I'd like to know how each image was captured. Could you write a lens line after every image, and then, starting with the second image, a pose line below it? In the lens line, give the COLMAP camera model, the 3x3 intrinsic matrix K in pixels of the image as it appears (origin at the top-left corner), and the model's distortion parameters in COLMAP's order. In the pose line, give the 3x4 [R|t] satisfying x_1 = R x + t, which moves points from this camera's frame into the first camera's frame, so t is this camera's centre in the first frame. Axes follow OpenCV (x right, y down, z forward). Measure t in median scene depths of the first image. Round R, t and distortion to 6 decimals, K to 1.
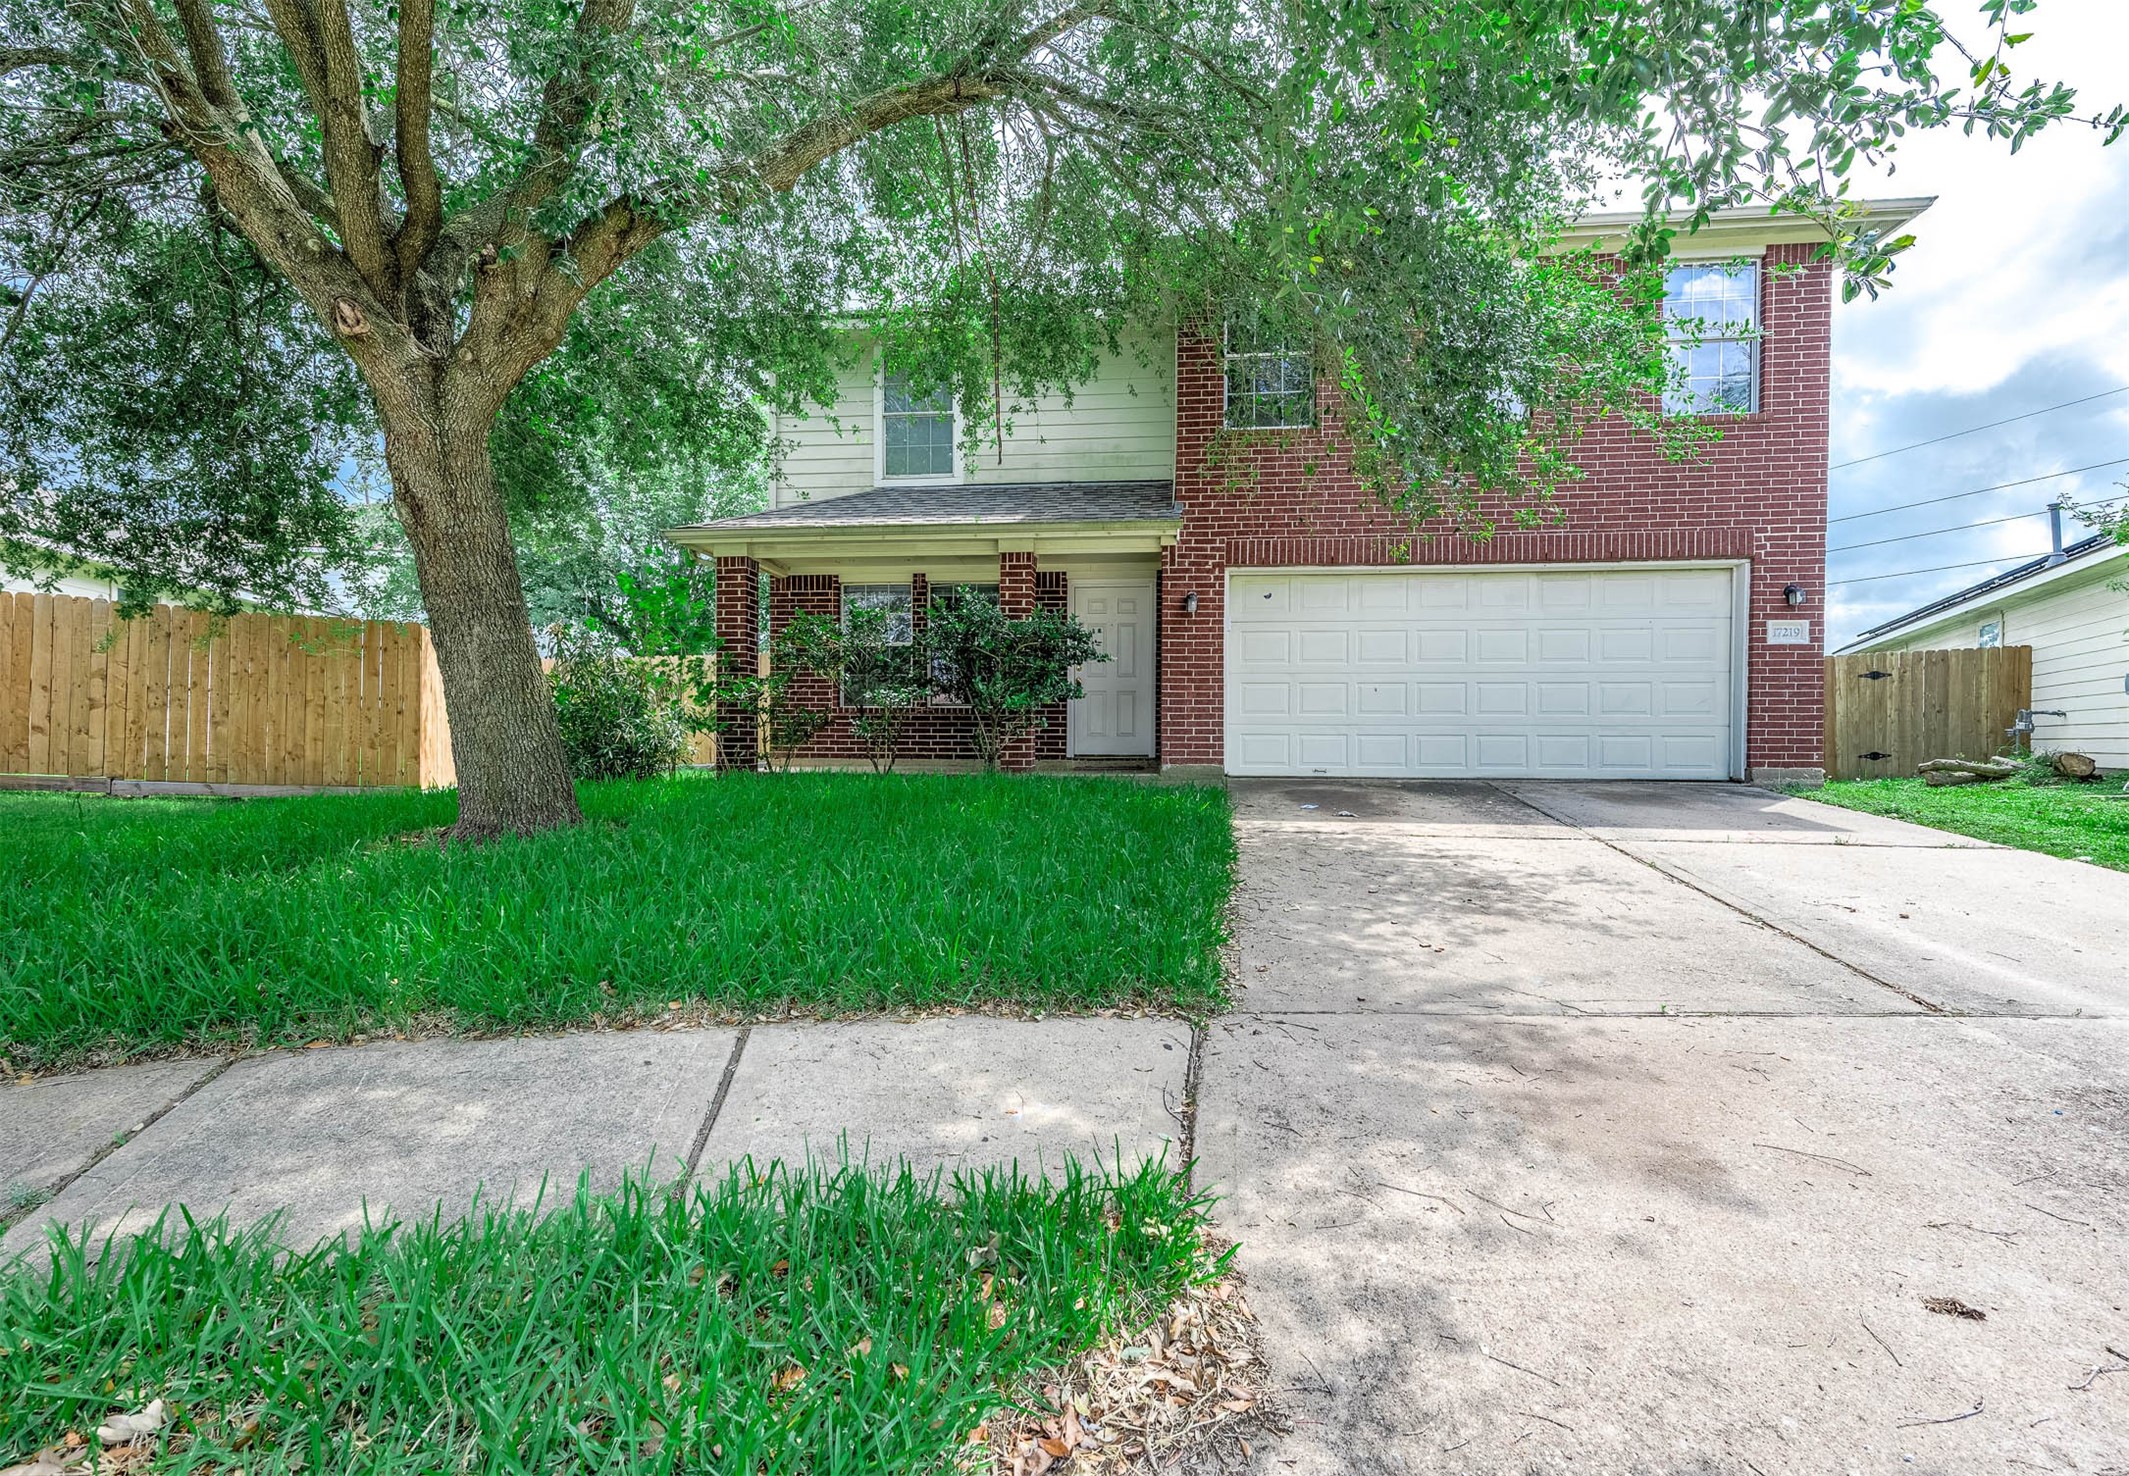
lens RADIAL K [[944.6, 0, 1068.9], [0, 944.6, 733.2], [0, 0, 1]] dist [0.001833, 0.000142]
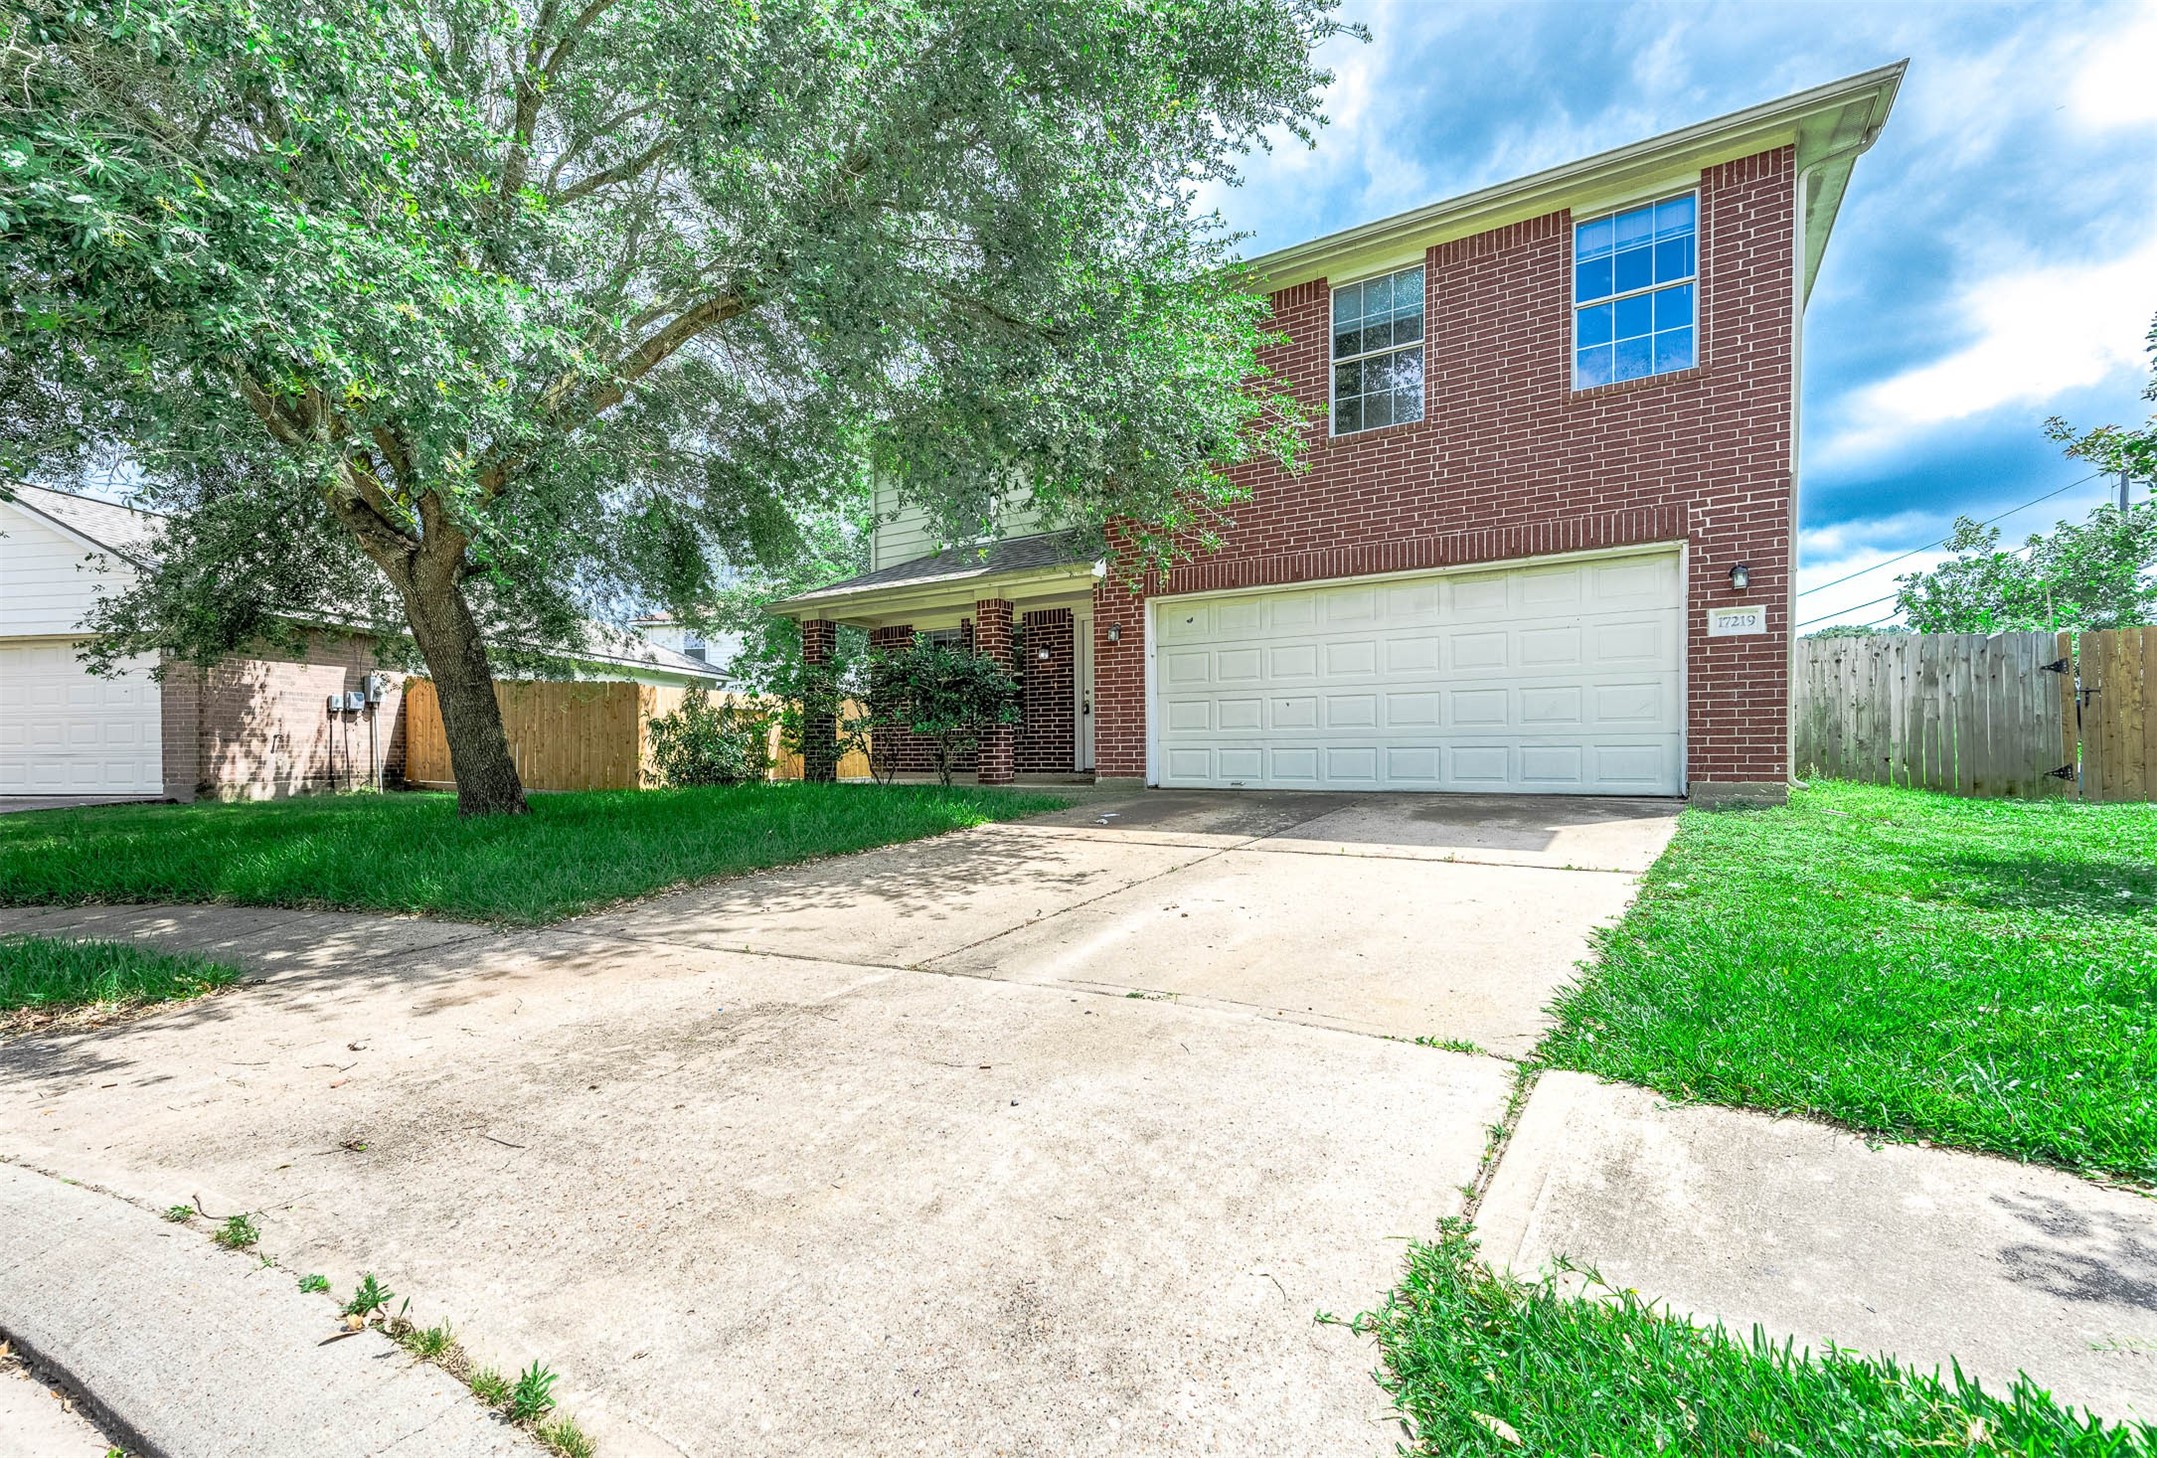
lens RADIAL K [[948.2, 0, 1071.6], [0, 948.2, 744.1], [0, 0, 1]] dist [0.005136, 0.000059]
pose [[0.893925, -0.015713, -0.447941, 0.601298], [0.016132, 0.999866, -0.002880, -0.004079], [0.447926, -0.004652, 0.894059, -0.025116]]
